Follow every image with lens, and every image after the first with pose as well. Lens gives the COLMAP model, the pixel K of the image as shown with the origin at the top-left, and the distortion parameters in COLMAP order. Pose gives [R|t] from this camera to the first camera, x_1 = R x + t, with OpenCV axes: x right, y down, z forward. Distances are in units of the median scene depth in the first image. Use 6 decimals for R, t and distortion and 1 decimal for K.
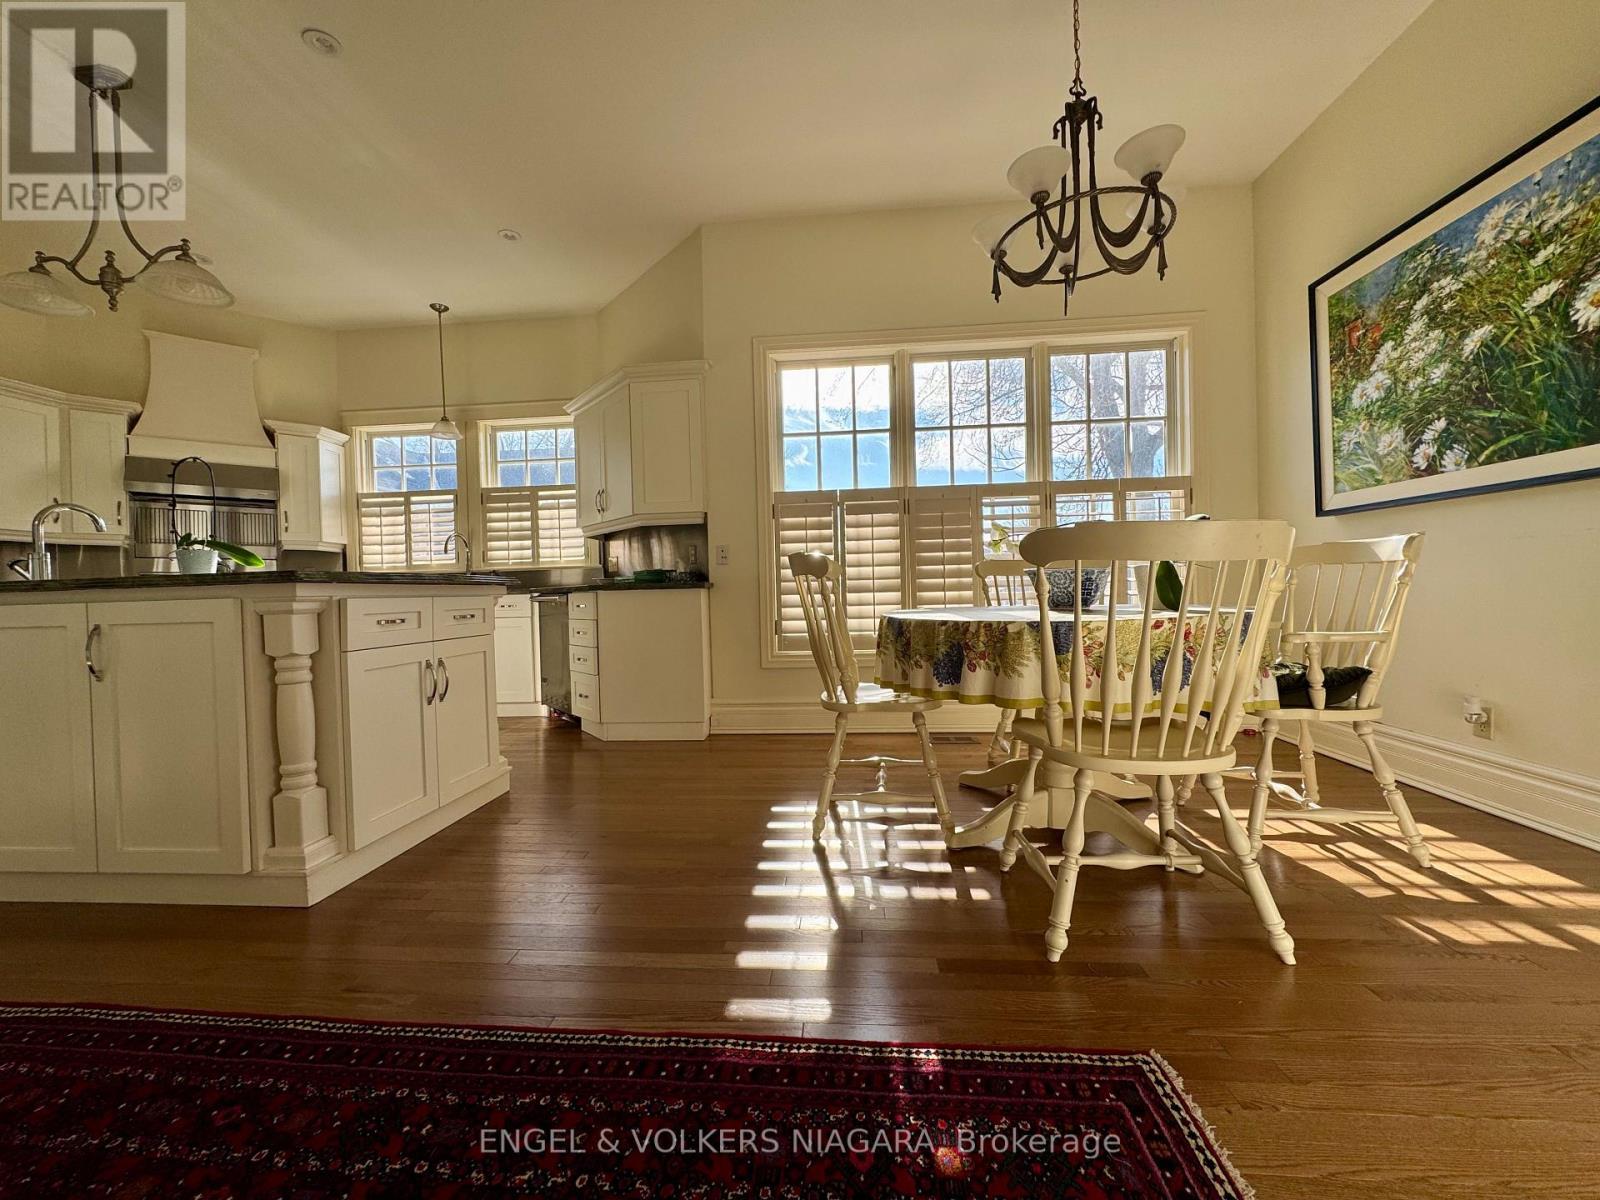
lens RADIAL K [[636.9, 0, 800.0], [0, 636.9, 600.0], [0, 0, 1]] dist [-0.013455, 0.006338]
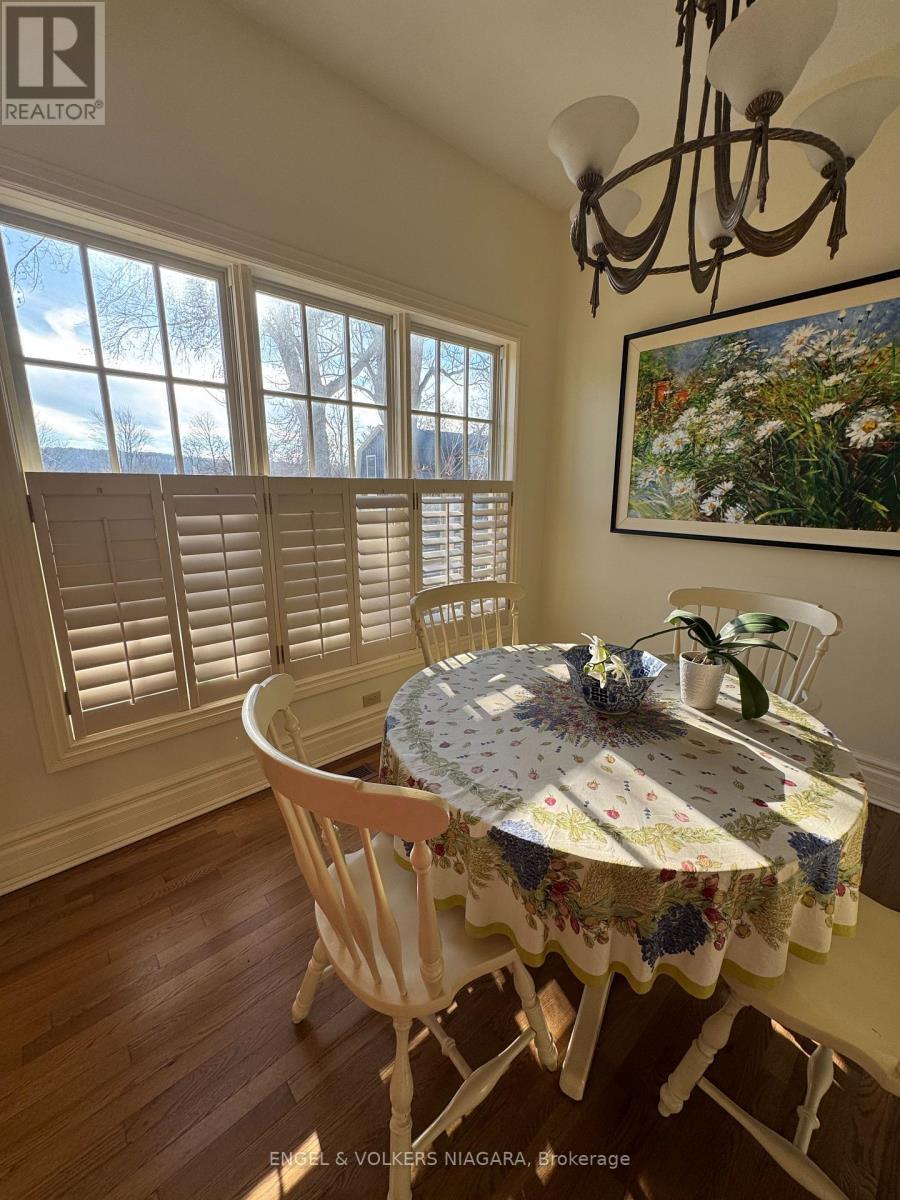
lens RADIAL K [[477.7, 0, 451.2], [0, 477.7, 594.4], [0, 0, 1]] dist [0.010686, 0.000178]
pose [[0.688868, -0.129044, 0.713308, -0.152792], [-0.012316, 0.981801, 0.189512, -0.242541], [-0.724783, -0.139334, 0.674742, 0.724054]]
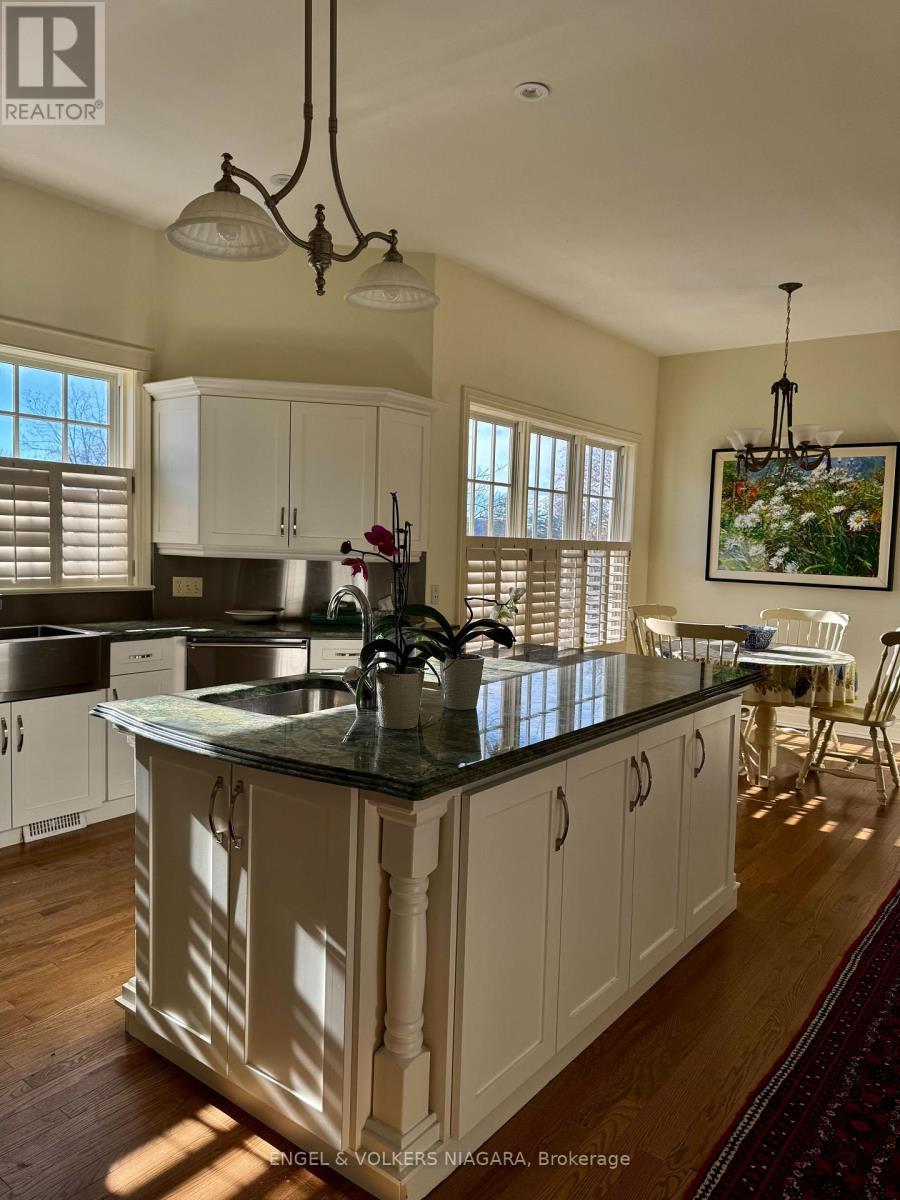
lens RADIAL K [[847.3, 0, 438.6], [0, 847.3, 602.1], [0, 0, 1]] dist [0.093954, -0.152841]
pose [[0.543036, -0.017793, 0.839521, -2.071494], [-0.031534, 0.998638, 0.041563, -0.189918], [-0.839117, -0.049044, 0.541735, 0.424854]]
